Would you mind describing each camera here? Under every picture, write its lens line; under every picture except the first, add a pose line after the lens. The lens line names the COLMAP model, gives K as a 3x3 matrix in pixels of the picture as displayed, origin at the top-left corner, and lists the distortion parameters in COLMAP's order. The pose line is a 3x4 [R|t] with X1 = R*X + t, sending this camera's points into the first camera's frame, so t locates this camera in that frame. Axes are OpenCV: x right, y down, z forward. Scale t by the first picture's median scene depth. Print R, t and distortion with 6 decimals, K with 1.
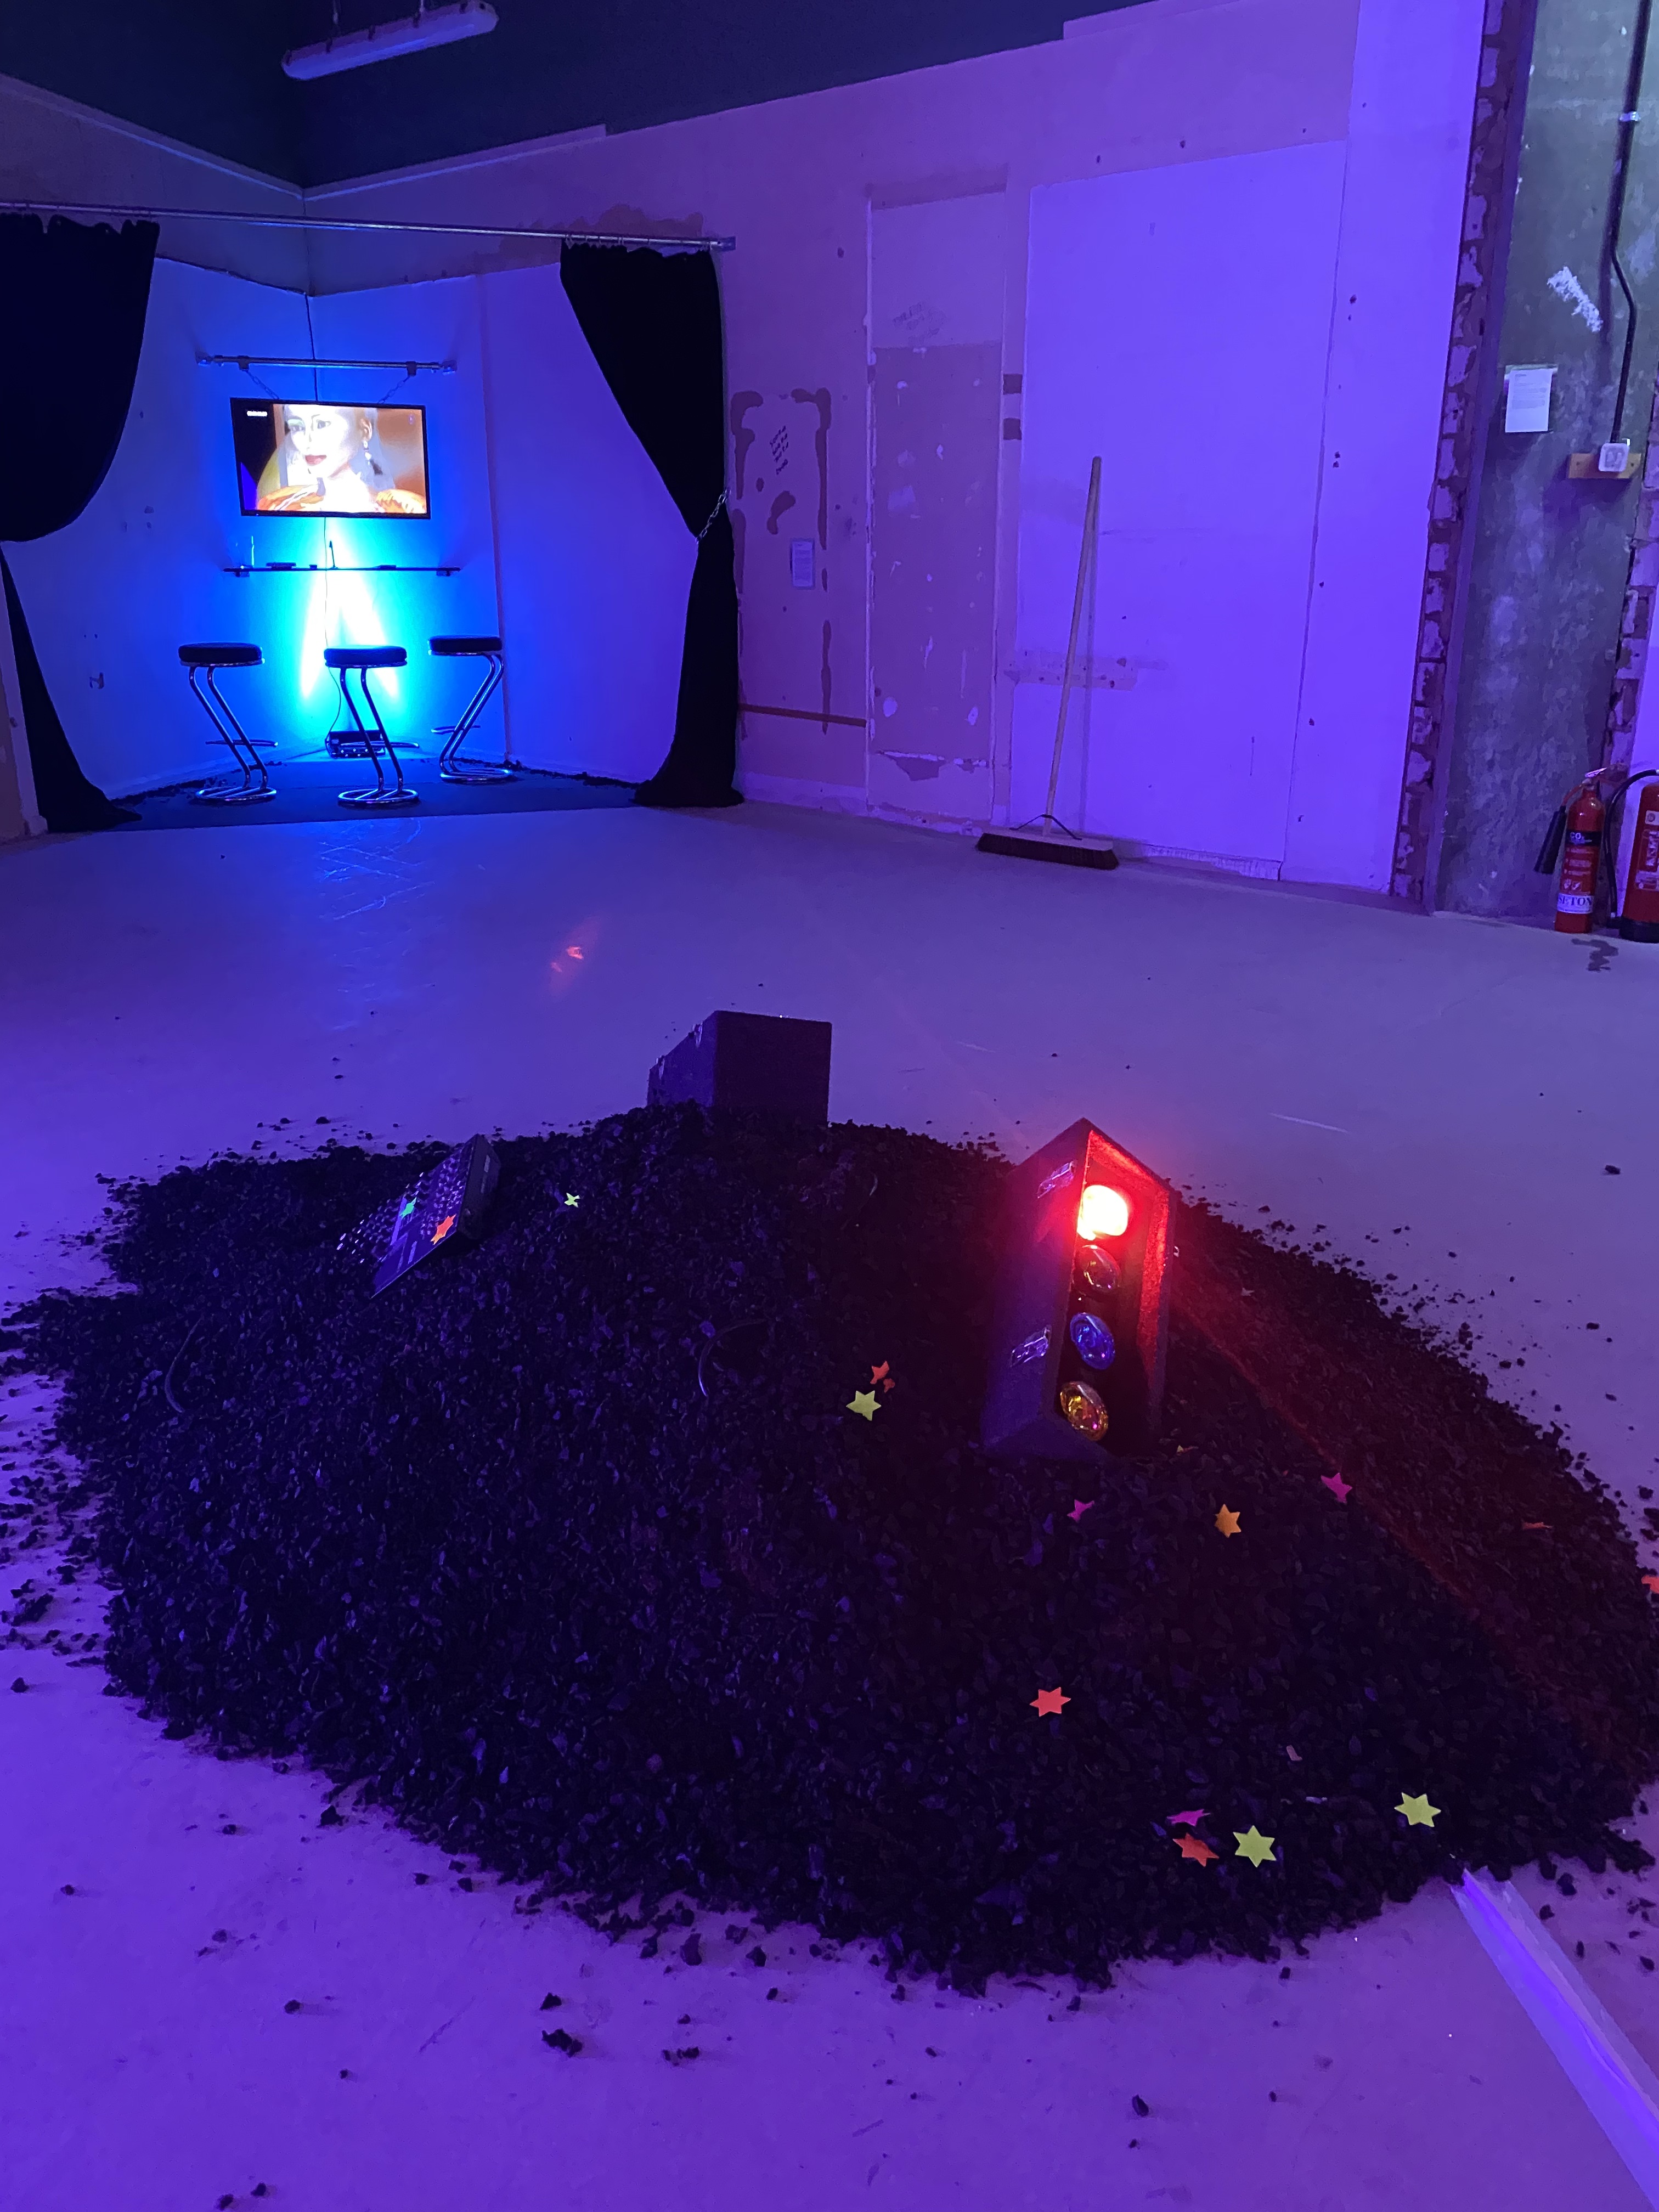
lens RADIAL K [[1679.3, 0, 829.5], [0, 1679.3, 1106.0], [0, 0, 1]] dist [0.006466, -0.000419]
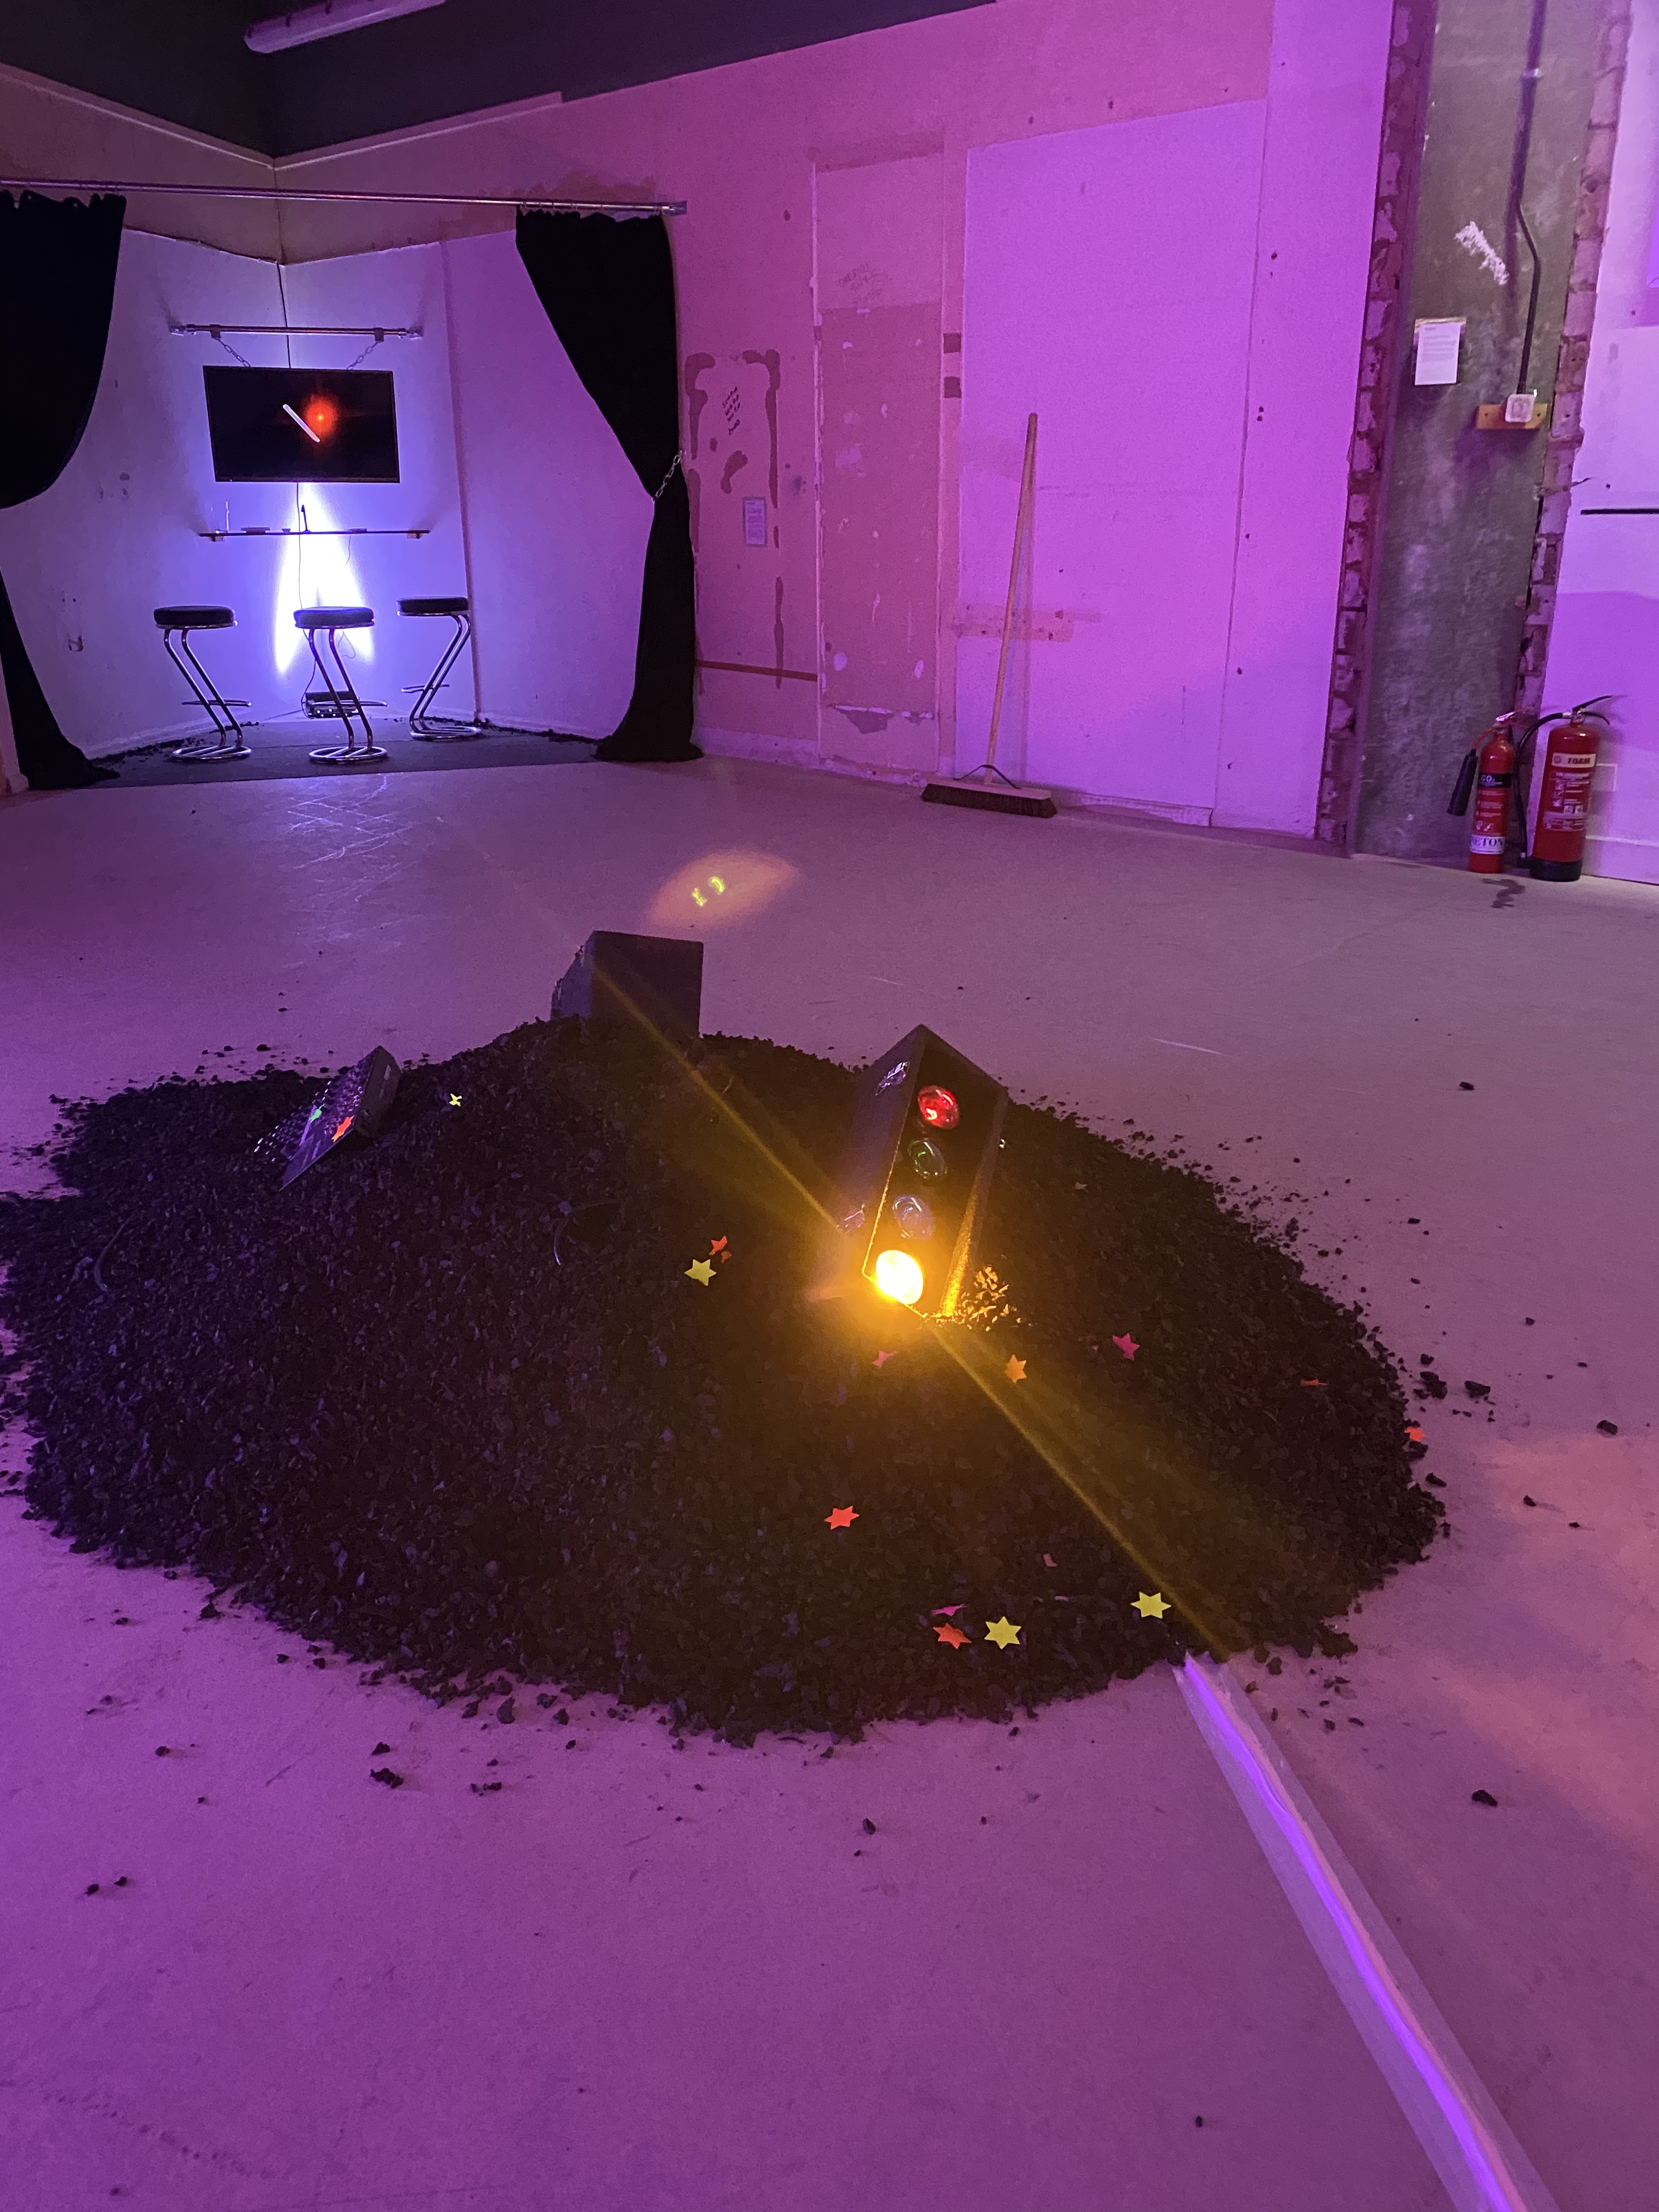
lens RADIAL K [[1708.3, 0, 824.3], [0, 1708.3, 1116.0], [0, 0, 1]] dist [0.006986, -0.000860]
pose [[0.999759, -0.003609, -0.021670, 0.103811], [0.004040, 0.999795, 0.019851, 0.041798], [0.021594, -0.019933, 0.999568, -0.107470]]
